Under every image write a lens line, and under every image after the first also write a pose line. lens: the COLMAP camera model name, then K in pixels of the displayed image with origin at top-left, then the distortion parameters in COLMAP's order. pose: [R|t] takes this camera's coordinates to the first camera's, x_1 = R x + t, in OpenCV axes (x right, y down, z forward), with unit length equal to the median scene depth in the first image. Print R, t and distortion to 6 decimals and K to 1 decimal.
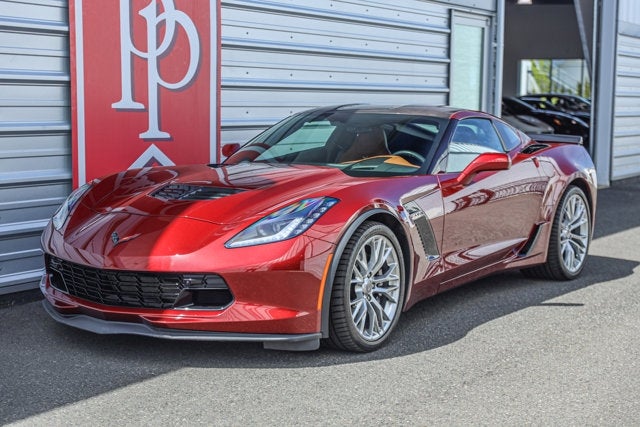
lens RADIAL K [[1011.8, 0, 369.4], [0, 1011.8, 214.3], [0, 0, 1]] dist [0.005230, 0.046801]
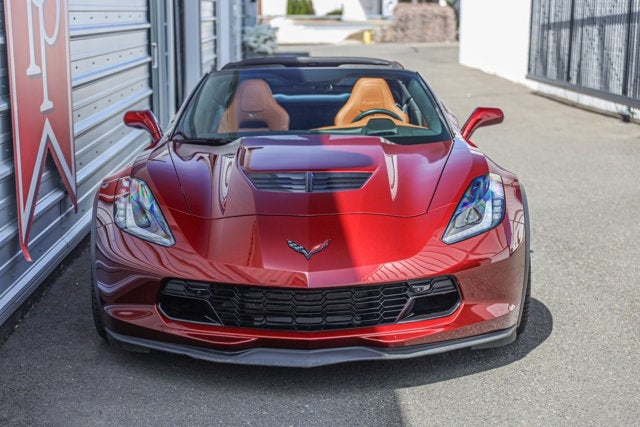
lens RADIAL K [[1074.9, 0, 320.0], [0, 1074.9, 213.5], [0, 0, 1]] dist [0.020833, 0.025151]
pose [[0.854262, -0.111832, 0.507670, -0.695099], [0.074518, 0.992844, 0.093317, -0.086613], [-0.514473, -0.041886, 0.856483, 0.264104]]
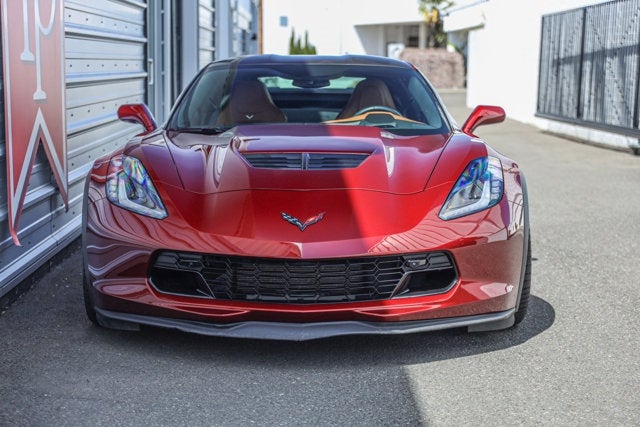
lens RADIAL K [[1127.2, 0, 320.0], [0, 1127.2, 213.5], [0, 0, 1]] dist [0.012315, 0.107279]
pose [[0.855974, -0.075039, 0.511544, -0.712869], [0.061085, 0.997160, 0.044061, -0.020472], [-0.513397, -0.006468, 0.858127, 0.233080]]
